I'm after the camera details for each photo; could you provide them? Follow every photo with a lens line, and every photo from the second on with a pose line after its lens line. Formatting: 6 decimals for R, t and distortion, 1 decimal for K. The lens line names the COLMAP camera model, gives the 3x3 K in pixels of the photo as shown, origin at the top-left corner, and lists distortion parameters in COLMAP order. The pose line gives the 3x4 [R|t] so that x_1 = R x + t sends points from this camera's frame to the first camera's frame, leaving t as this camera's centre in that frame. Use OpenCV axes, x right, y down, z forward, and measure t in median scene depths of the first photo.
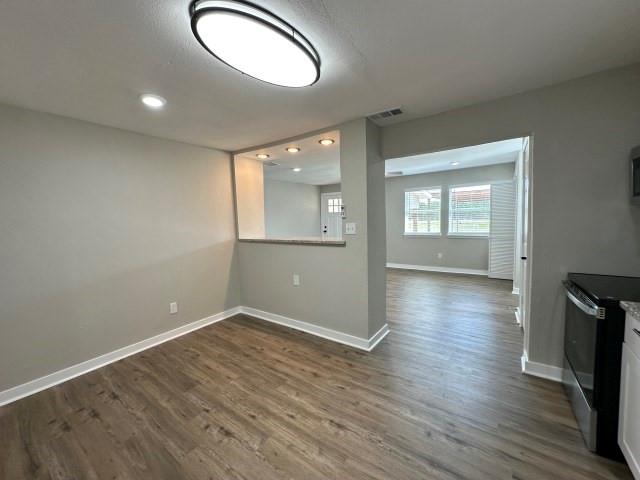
lens RADIAL K [[256.6, 0, 322.7], [0, 256.6, 240.5], [0, 0, 1]] dist [-0.000163, 0.000048]
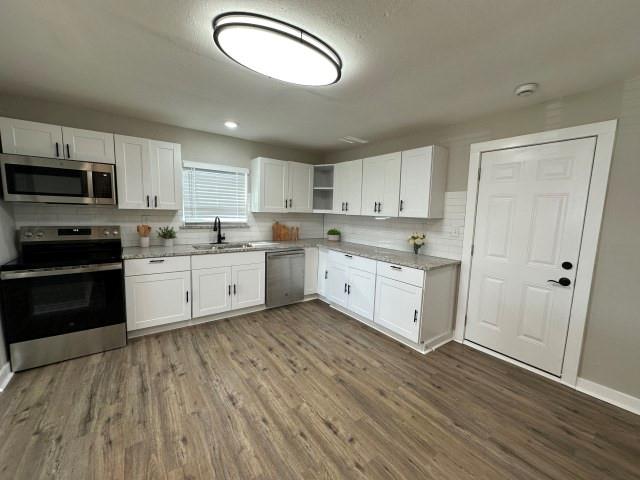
lens RADIAL K [[256.6, 0, 320.5], [0, 256.6, 238.8], [0, 0, 1]] dist [-0.000163, 0.000048]
pose [[-0.948599, -0.027711, 0.315264, -0.604865], [0.030075, 0.983758, 0.176964, -0.130460], [-0.315047, 0.177350, -0.932358, 1.728523]]
